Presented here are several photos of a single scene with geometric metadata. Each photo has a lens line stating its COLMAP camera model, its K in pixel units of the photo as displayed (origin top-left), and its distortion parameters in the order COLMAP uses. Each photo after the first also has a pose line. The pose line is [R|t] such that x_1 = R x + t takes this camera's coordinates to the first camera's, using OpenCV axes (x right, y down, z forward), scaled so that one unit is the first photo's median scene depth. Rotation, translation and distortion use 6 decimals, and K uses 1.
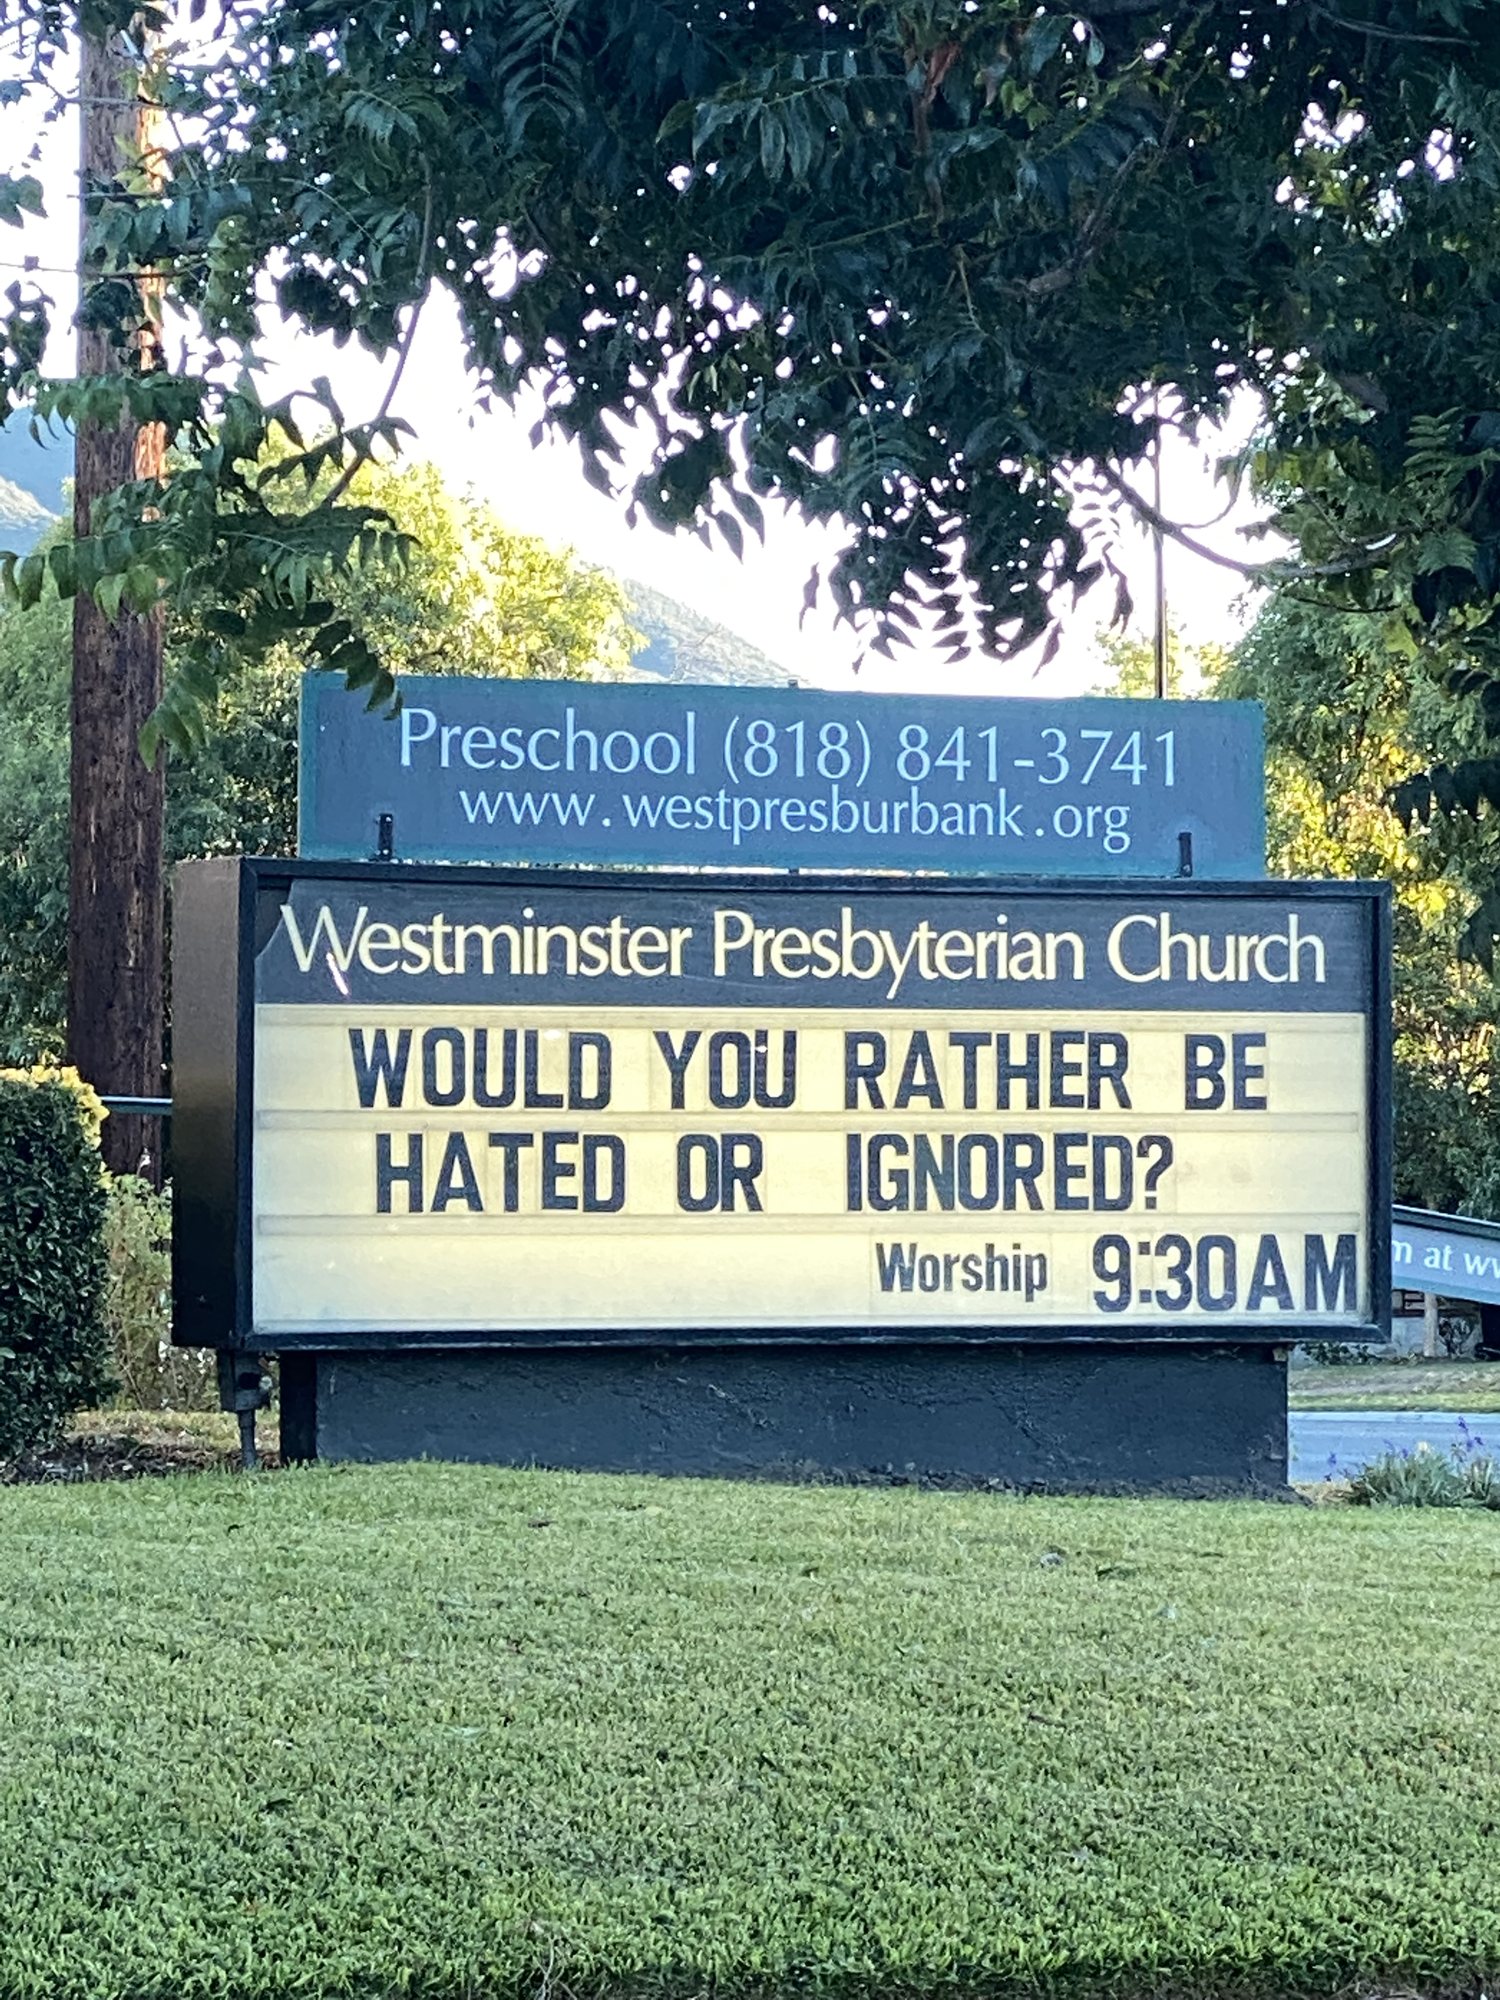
lens RADIAL K [[7485.3, 0, 846.7], [0, 7485.3, 1000.3], [0, 0, 1]] dist [0.097715, 0.058986]
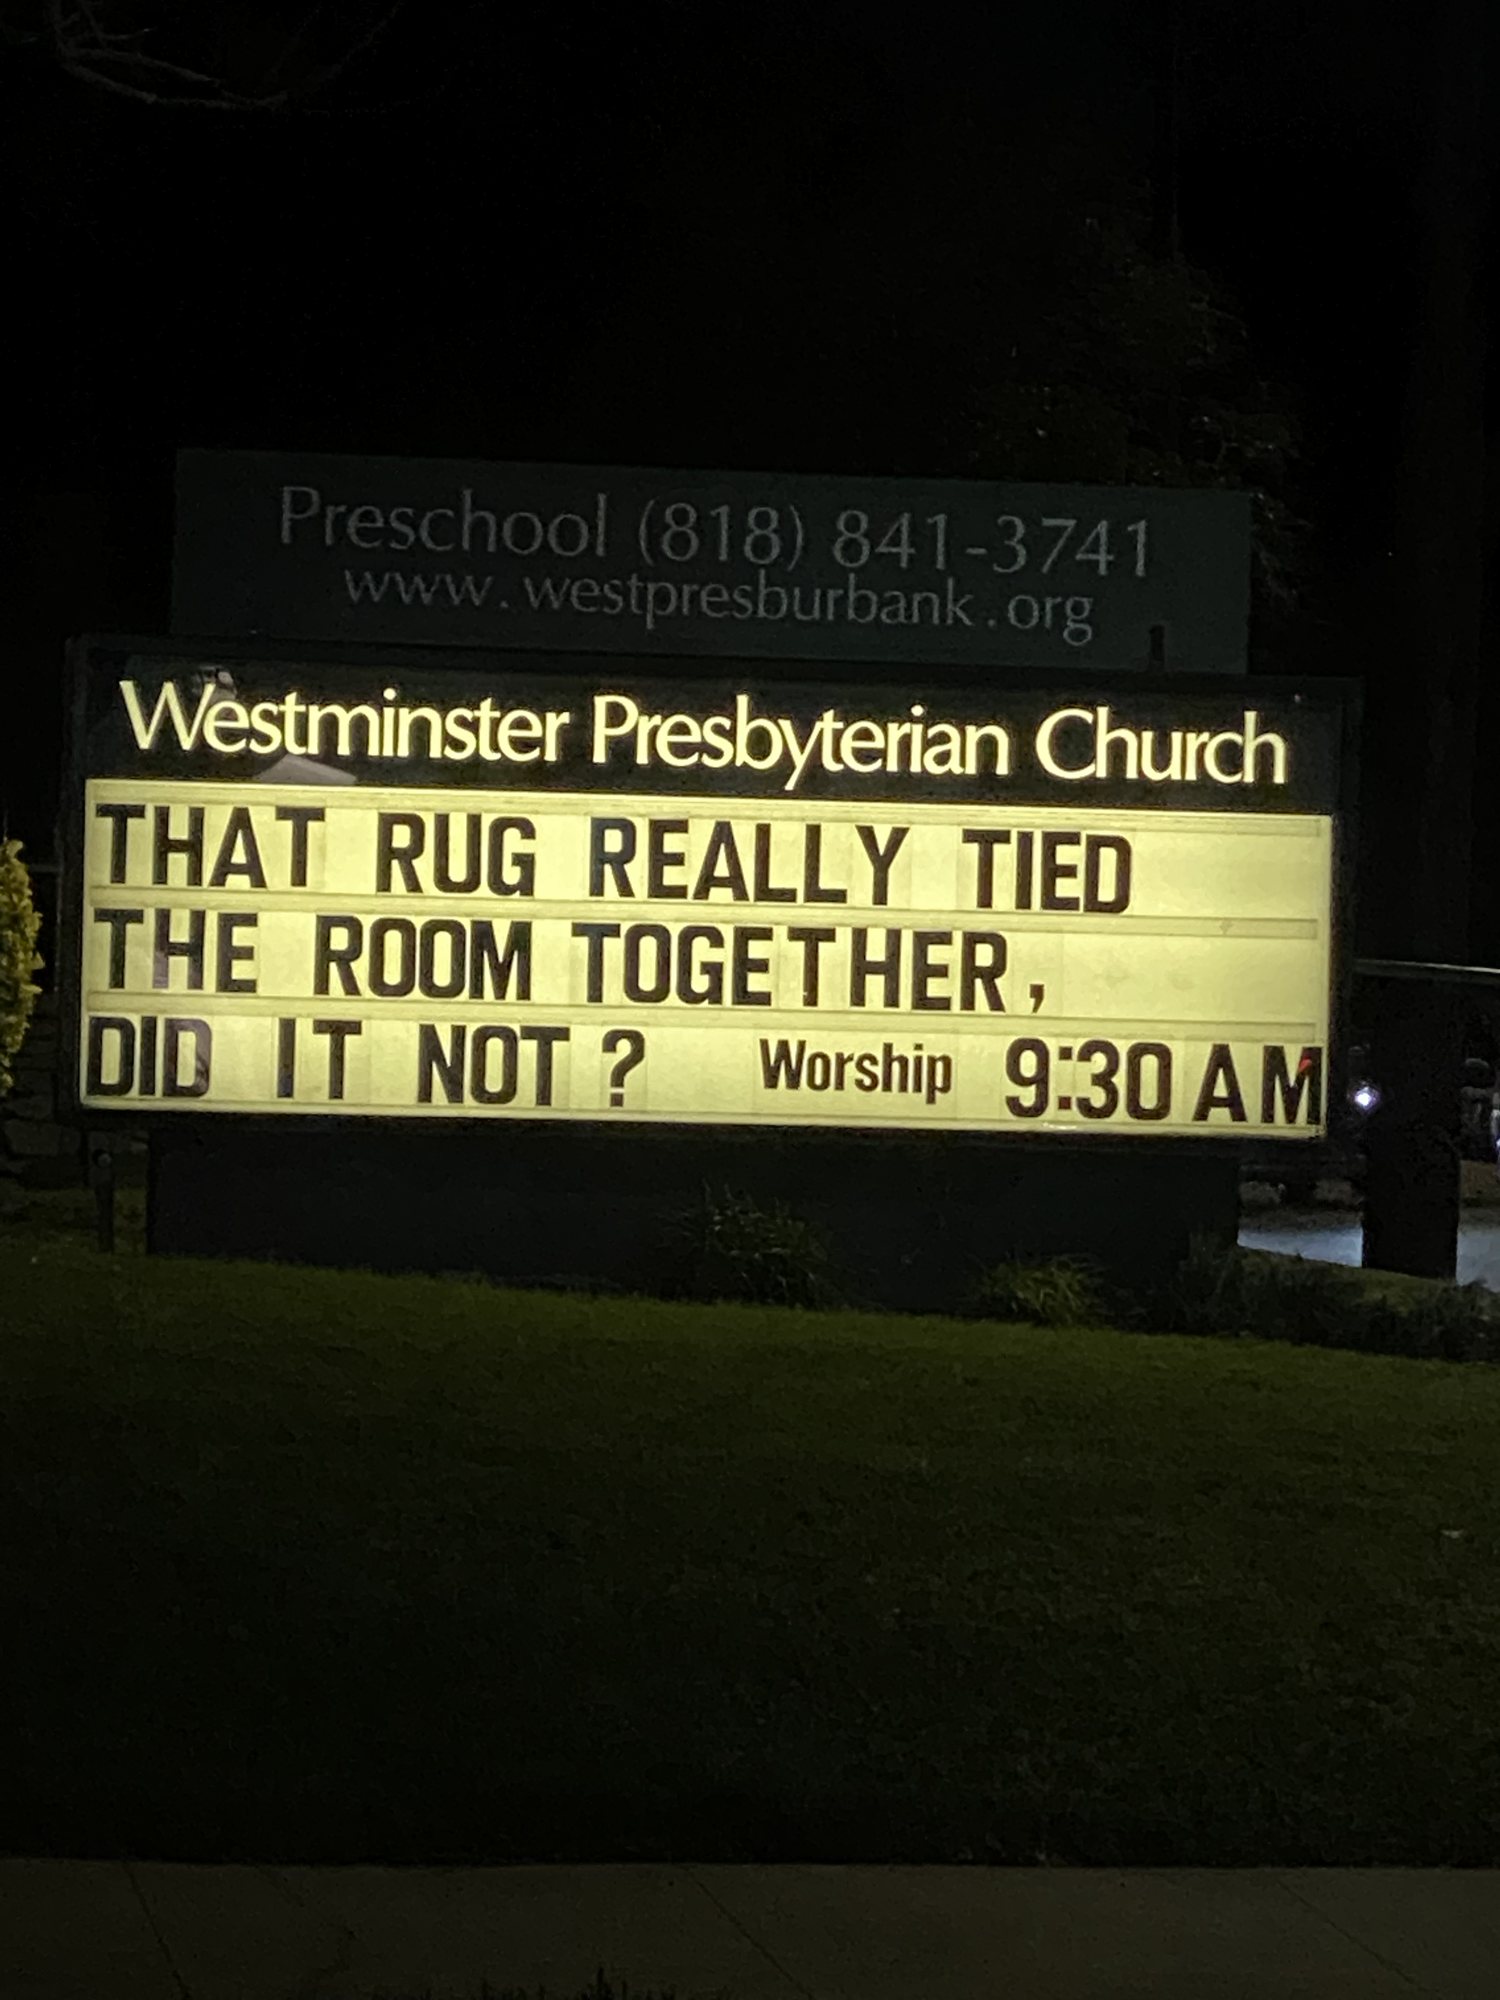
lens RADIAL K [[7485.3, 0, 846.7], [0, 7485.3, 1000.3], [0, 0, 1]] dist [0.097715, 0.058986]
pose [[0.967001, 0.027115, -0.253327, 0.260184], [-0.021318, 0.999445, 0.025599, 0.002070], [0.253880, -0.019354, 0.967042, 0.057200]]
